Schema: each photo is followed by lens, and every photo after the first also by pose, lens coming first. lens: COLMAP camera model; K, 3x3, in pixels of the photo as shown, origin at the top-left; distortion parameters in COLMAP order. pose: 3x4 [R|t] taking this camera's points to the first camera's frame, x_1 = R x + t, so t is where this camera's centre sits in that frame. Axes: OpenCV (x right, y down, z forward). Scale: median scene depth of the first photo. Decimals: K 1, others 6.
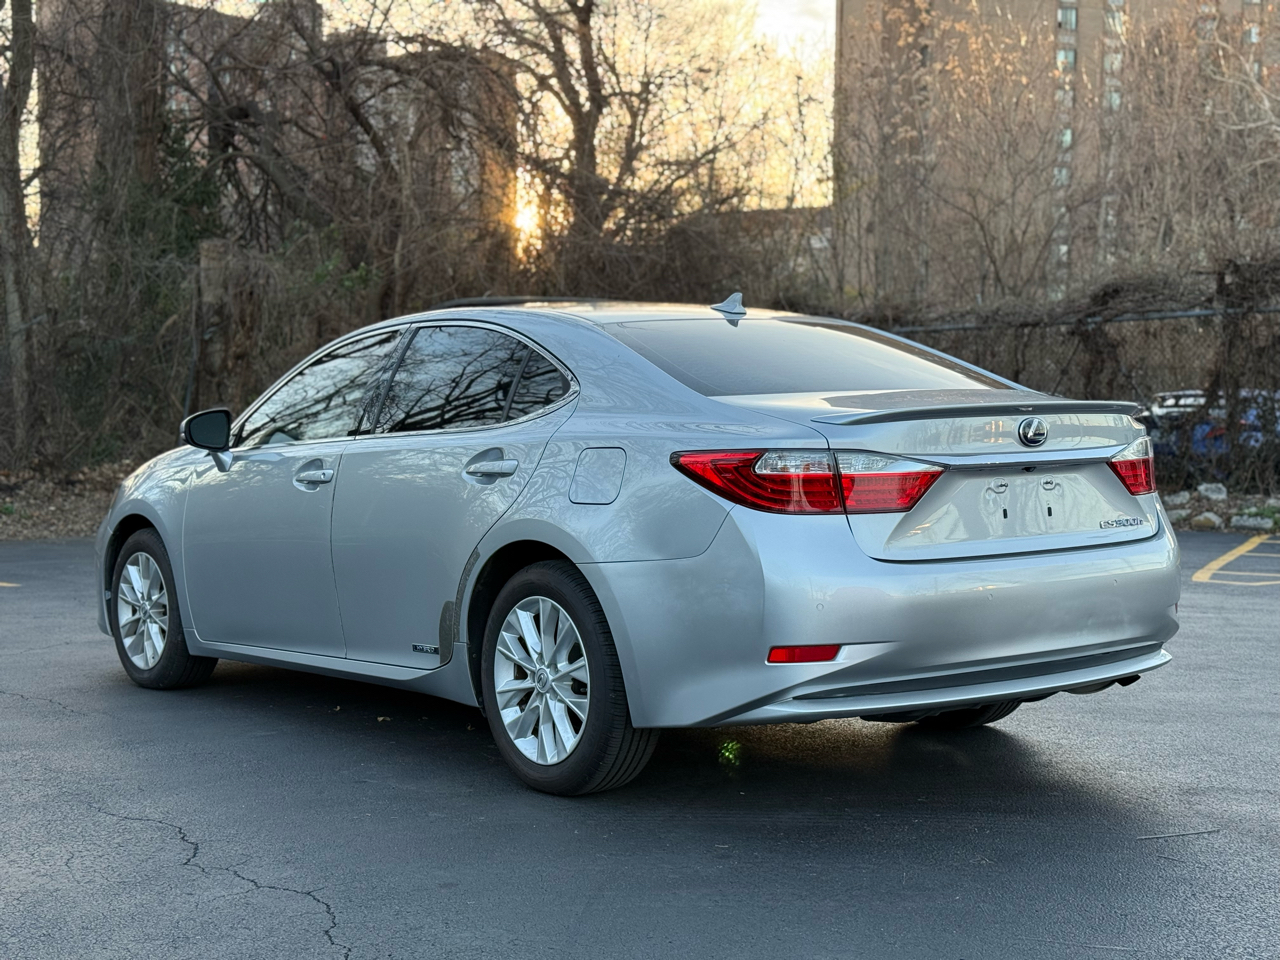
lens RADIAL K [[1763.2, 0, 641.2], [0, 1763.2, 488.1], [0, 0, 1]] dist [0.132122, 0.000000]
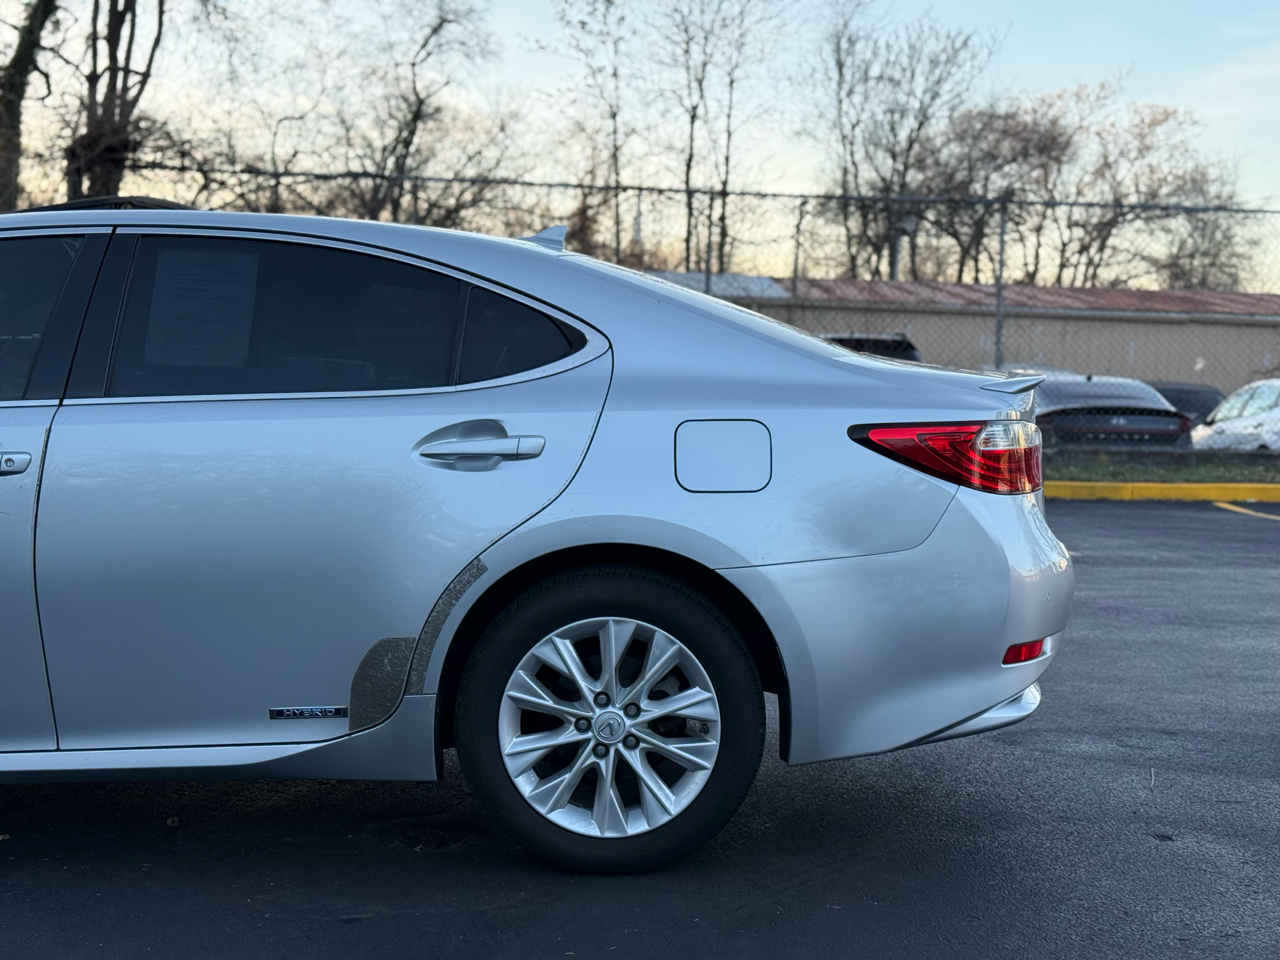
lens RADIAL K [[1763.2, 0, 631.8], [0, 1763.2, 486.4], [0, 0, 1]] dist [0.132122, 0.000000]
pose [[0.614328, -0.039003, 0.788086, -0.649310], [0.015987, 0.999188, 0.036988, -0.022542], [-0.788889, -0.010124, 0.614453, 0.531119]]
